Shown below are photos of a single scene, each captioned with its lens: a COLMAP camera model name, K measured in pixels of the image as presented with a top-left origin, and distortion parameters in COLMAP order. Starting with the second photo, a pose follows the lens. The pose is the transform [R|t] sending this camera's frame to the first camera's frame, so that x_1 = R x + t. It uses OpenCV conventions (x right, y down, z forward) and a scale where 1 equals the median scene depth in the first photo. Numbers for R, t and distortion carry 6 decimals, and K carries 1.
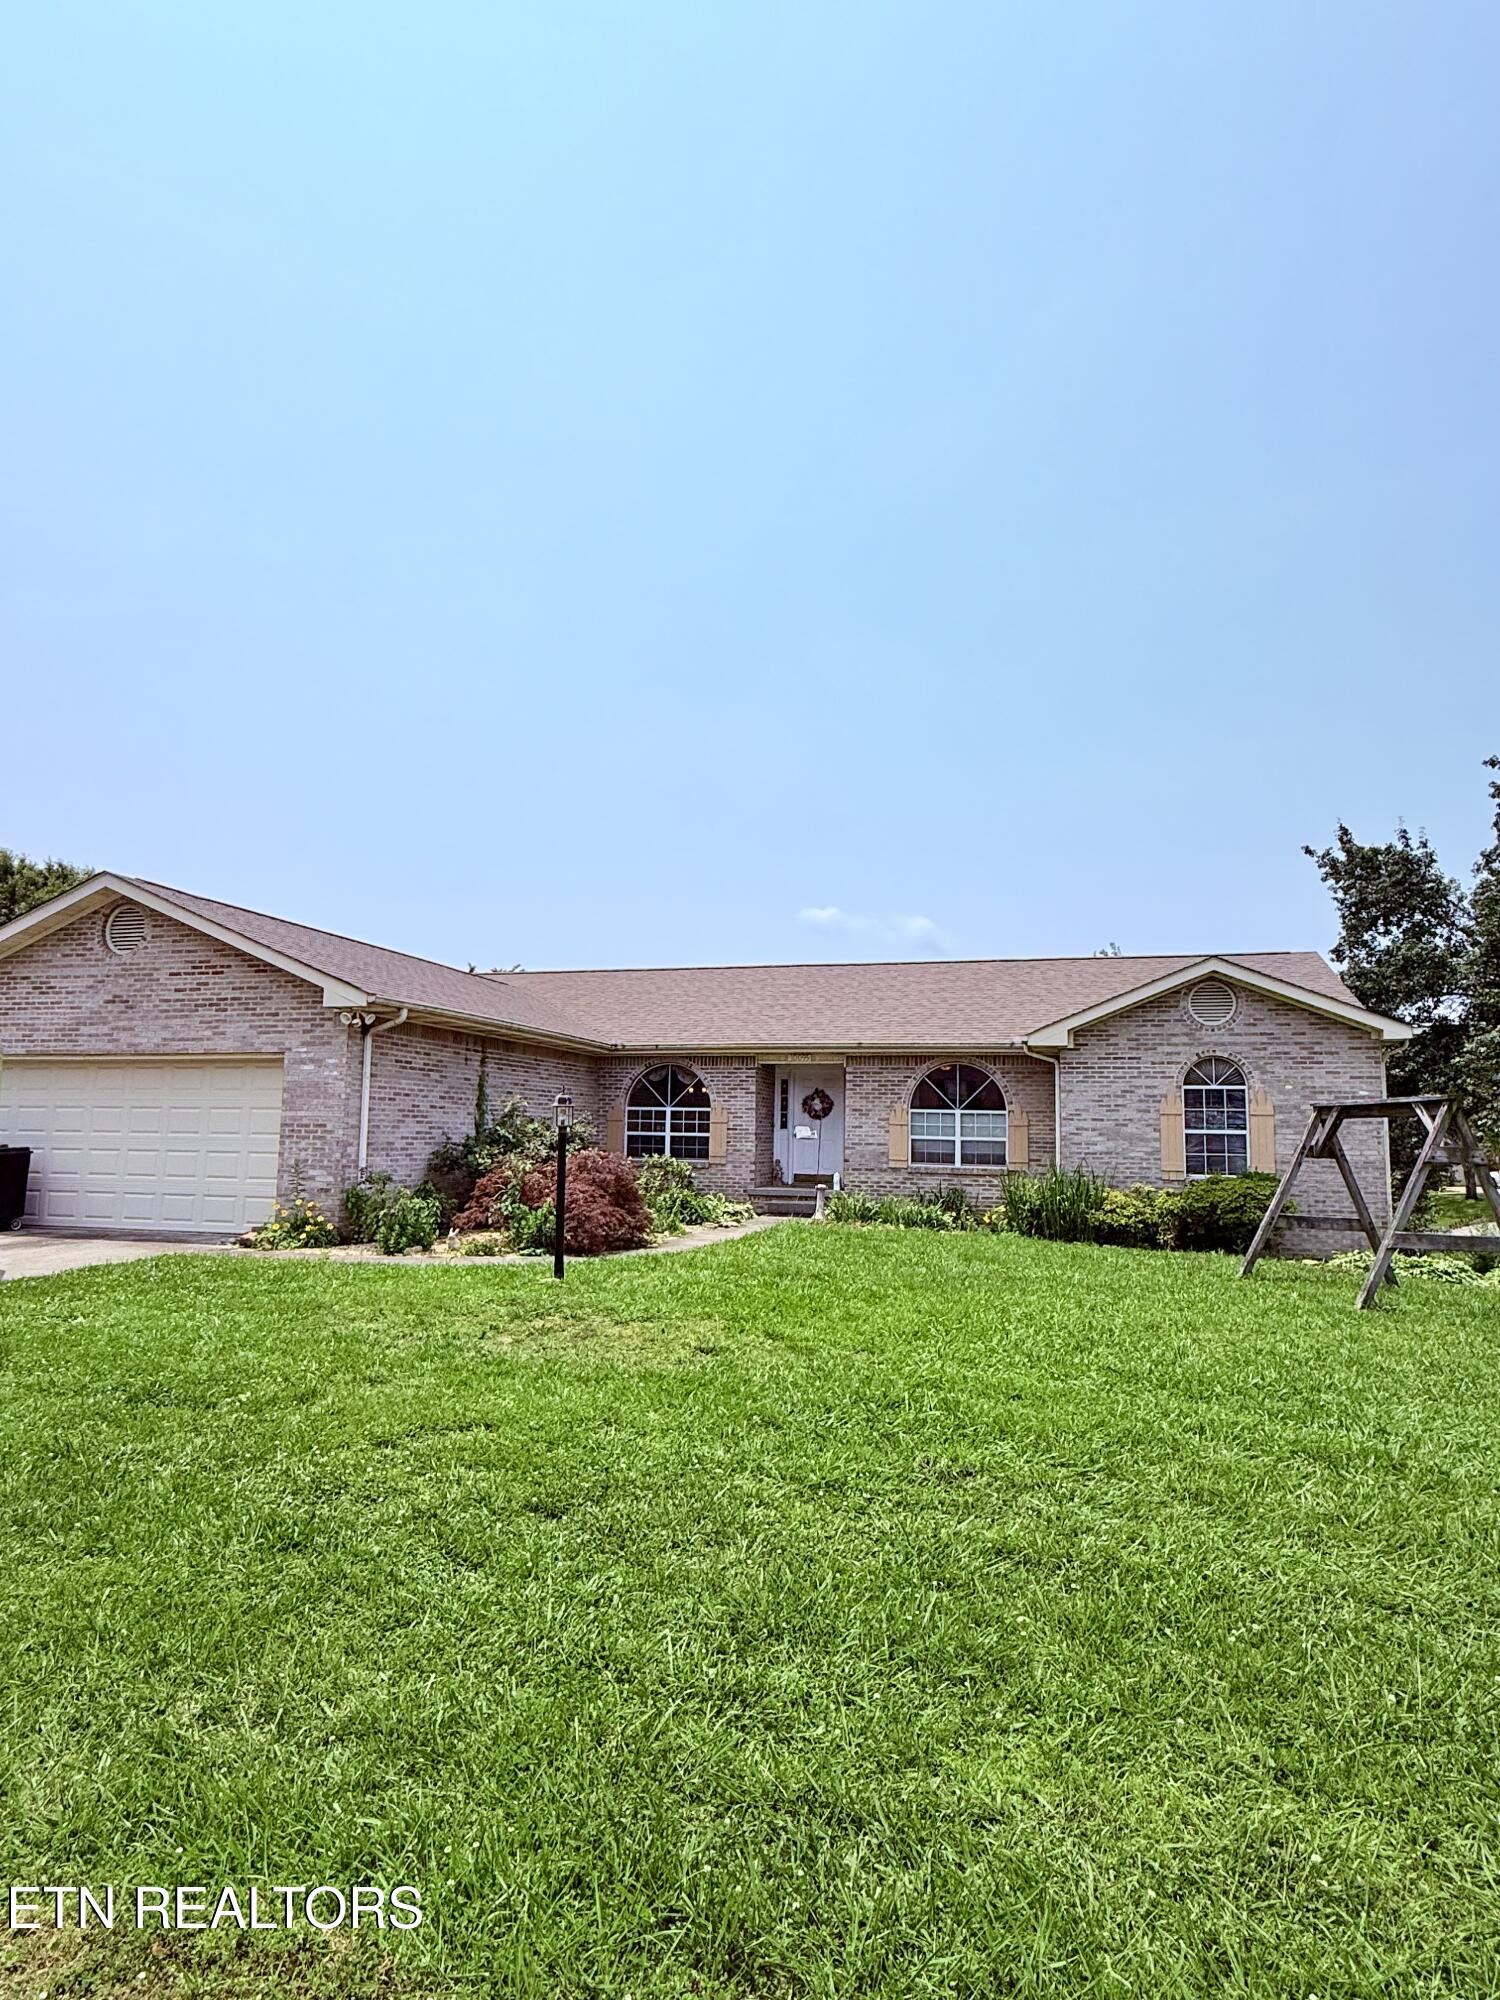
lens RADIAL K [[1163.0, 0, 750.0], [0, 1163.0, 1000.0], [0, 0, 1]] dist [0.003882, -0.000718]
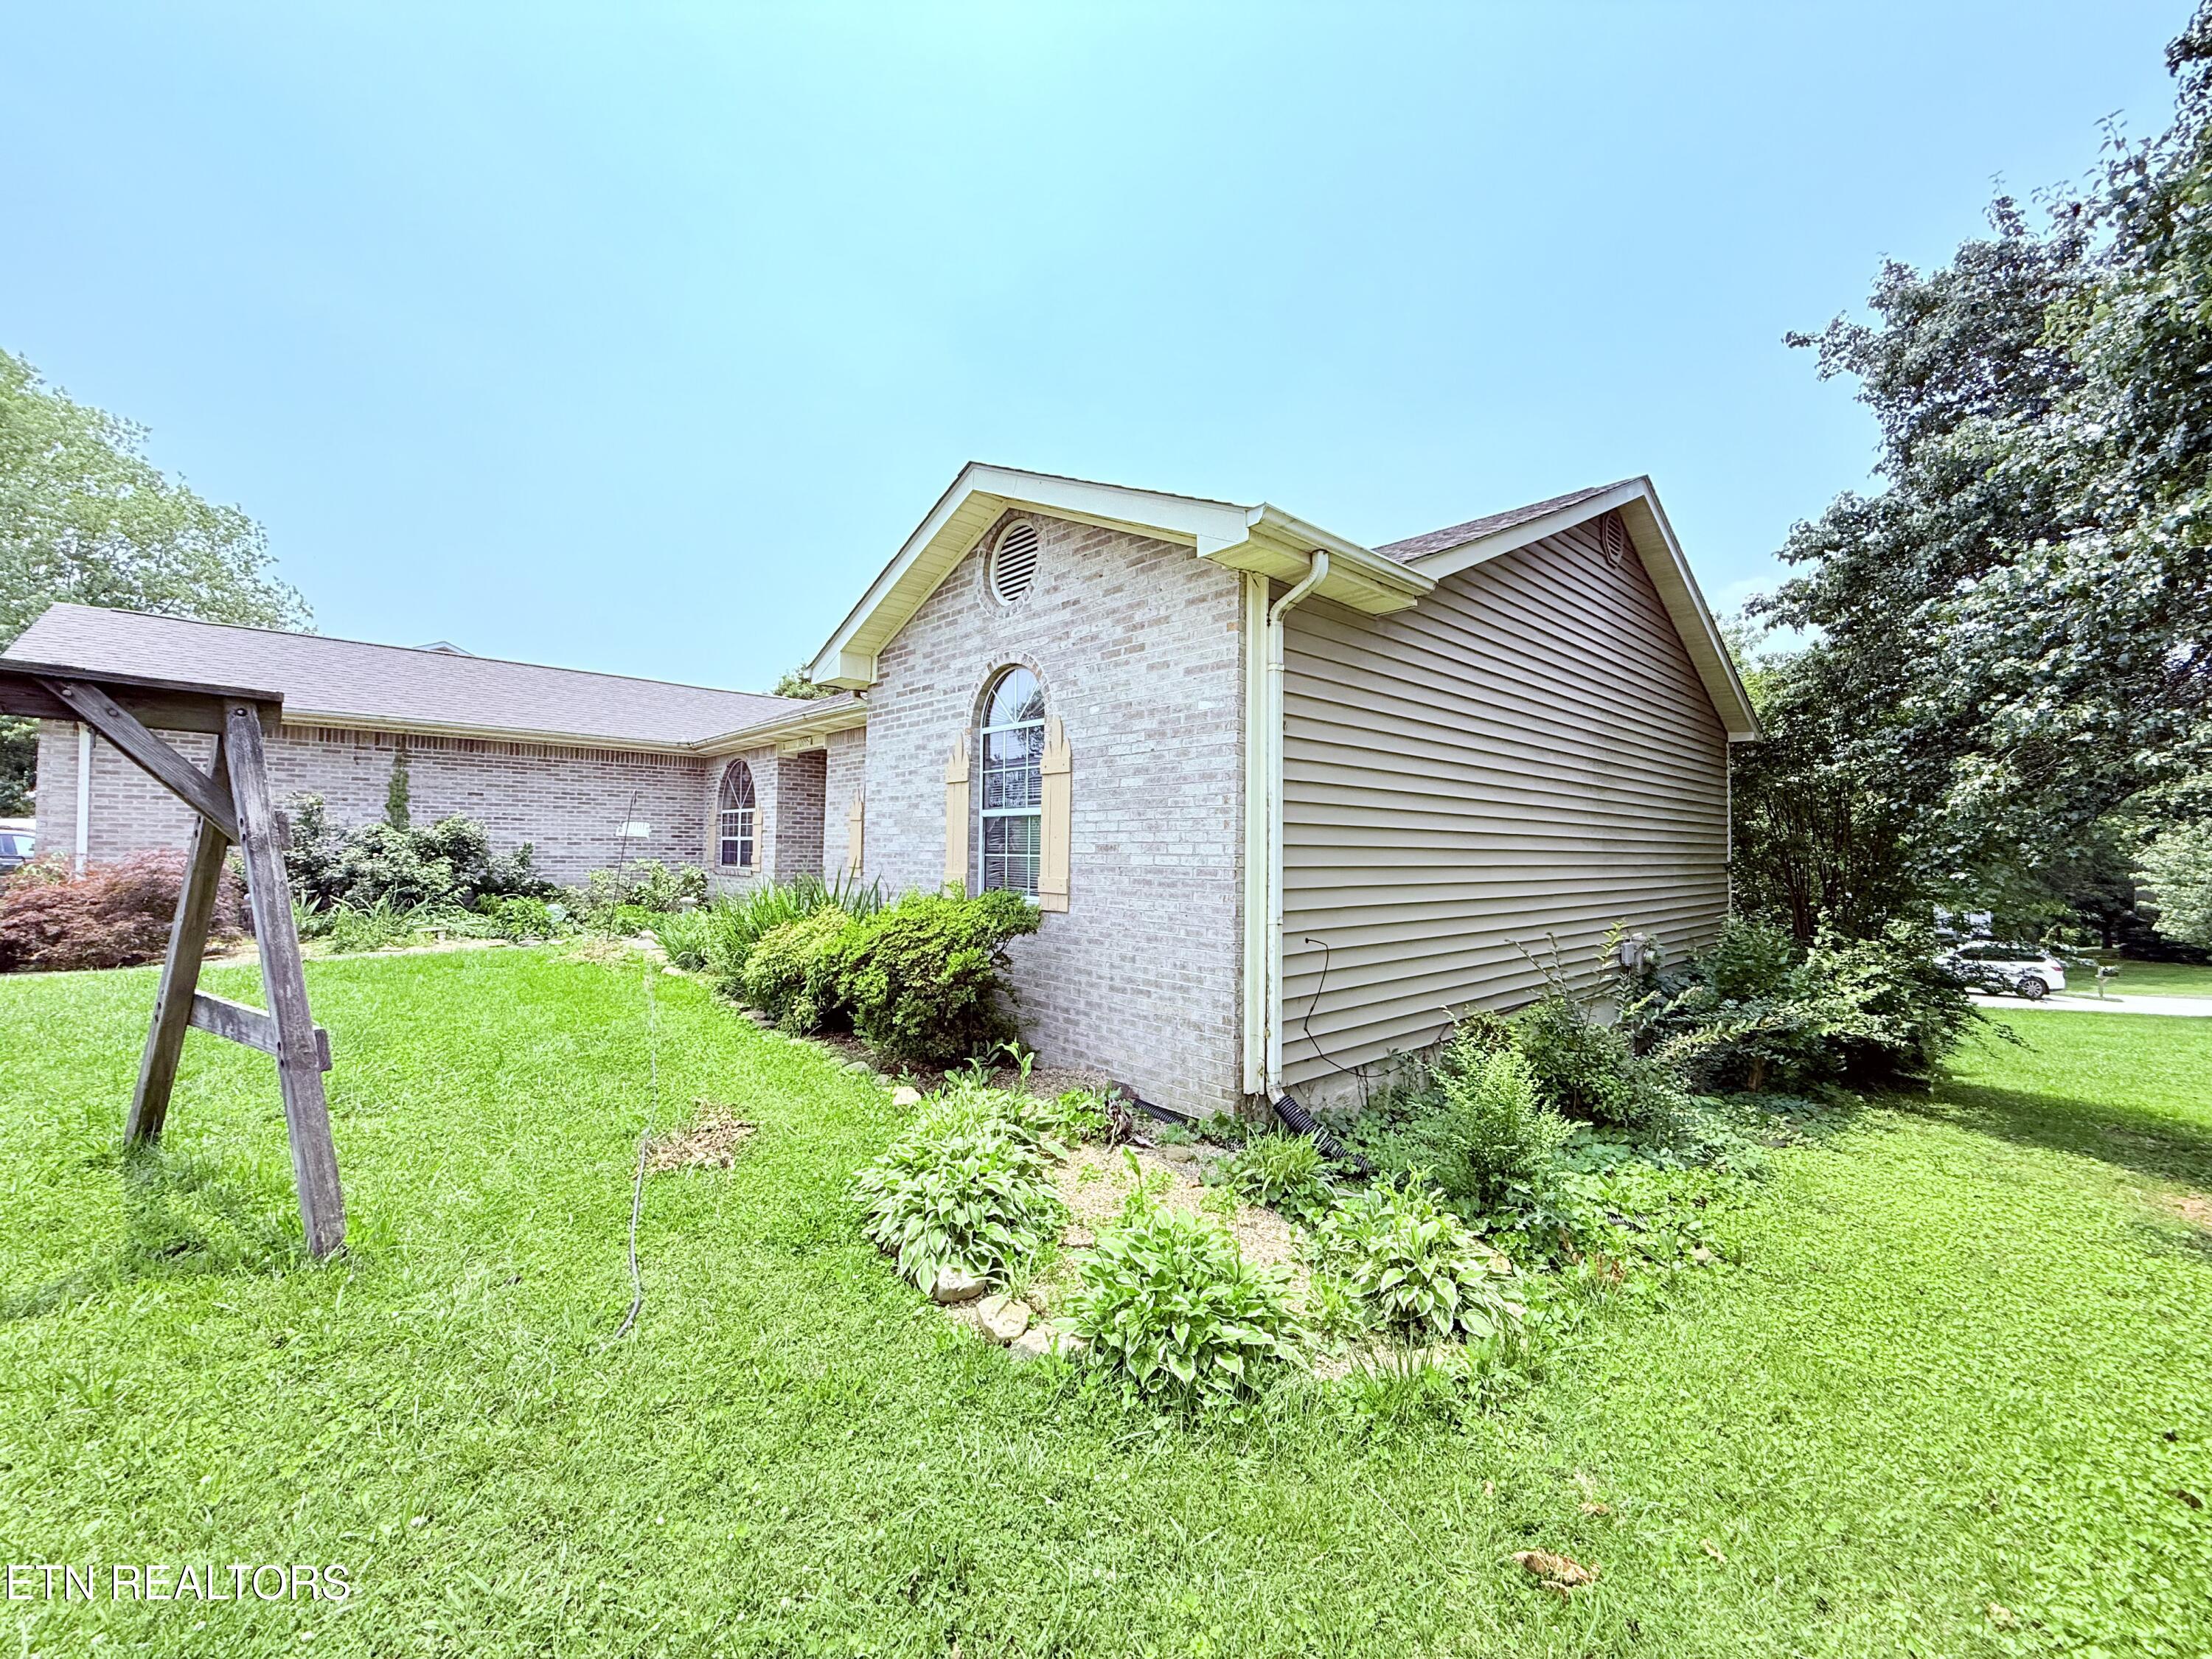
lens RADIAL K [[882.9, 0, 1103.5], [0, 882.9, 827.4], [0, 0, 1]] dist [0.000126, 0.000847]
pose [[0.849075, -0.019717, -0.527904, 0.737504], [0.062882, 0.995971, 0.063940, 0.112390], [0.524517, -0.087486, 0.846894, 0.793833]]
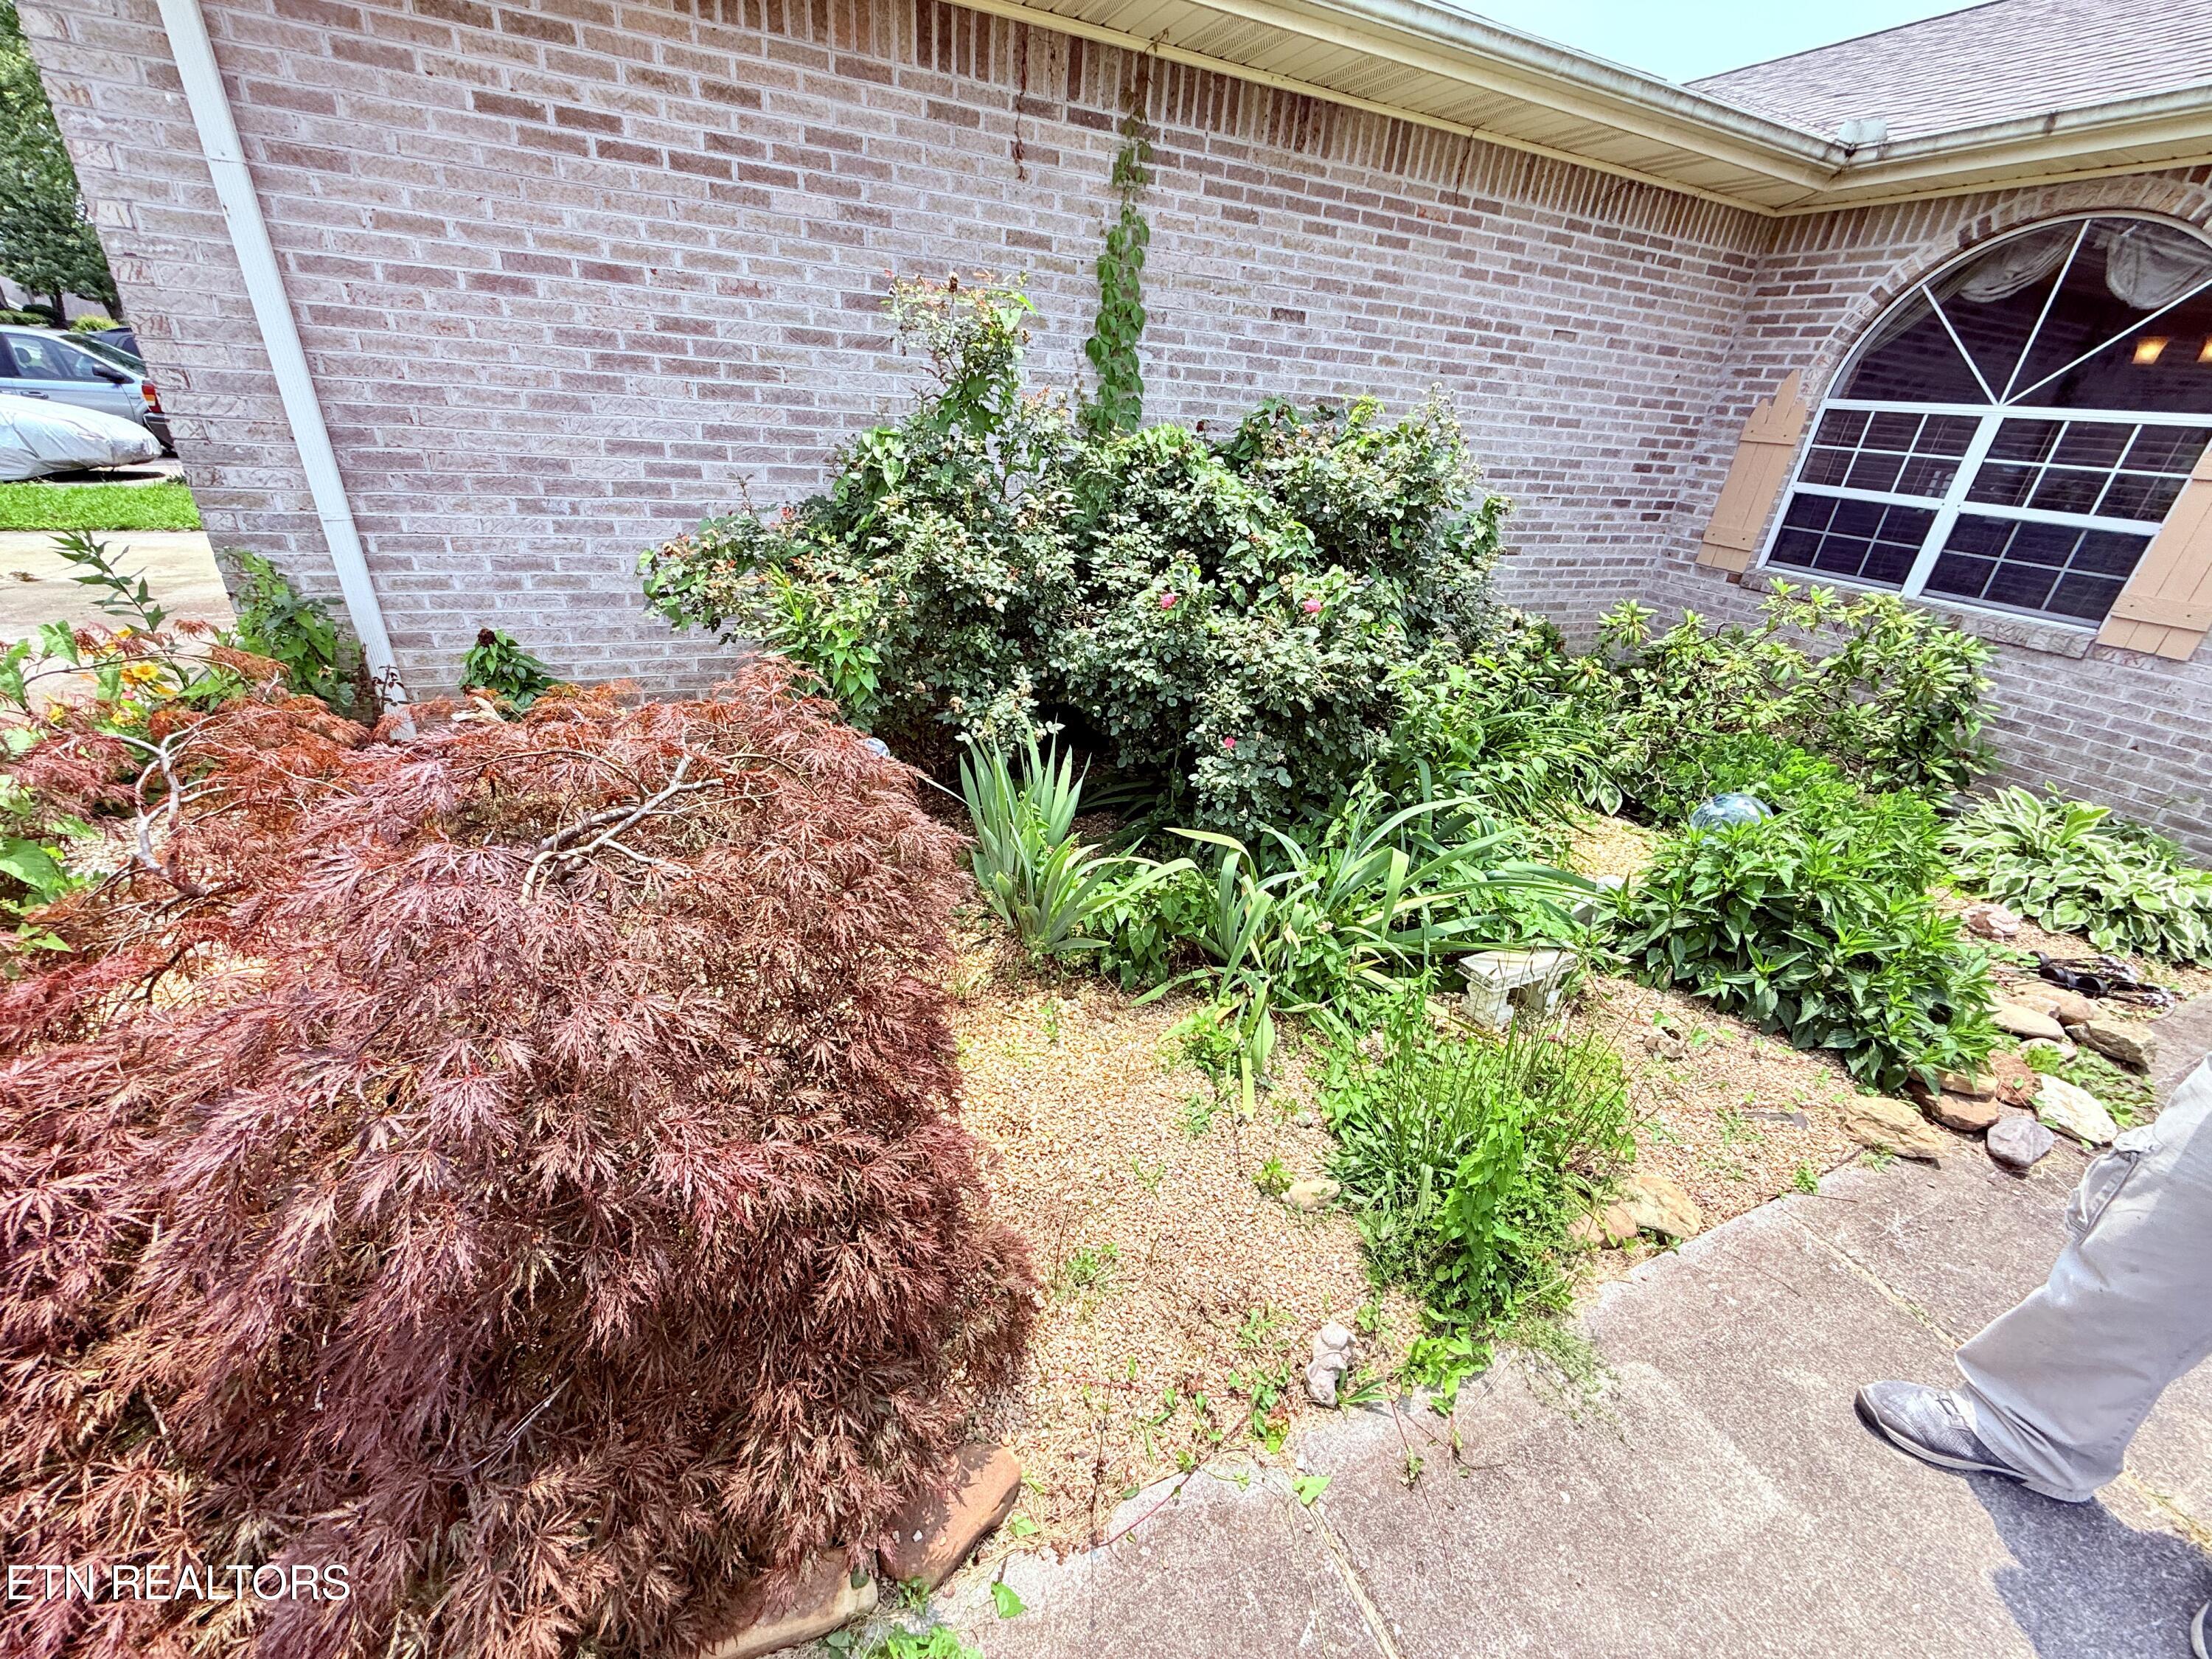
lens RADIAL K [[882.9, 0, 1103.5], [0, 882.9, 827.4], [0, 0, 1]] dist [0.000126, 0.000847]
pose [[0.648425, 0.364500, -0.668345, -0.042909], [0.025980, 0.866818, 0.497947, 0.096443], [0.760835, -0.340245, 0.552597, 0.957890]]
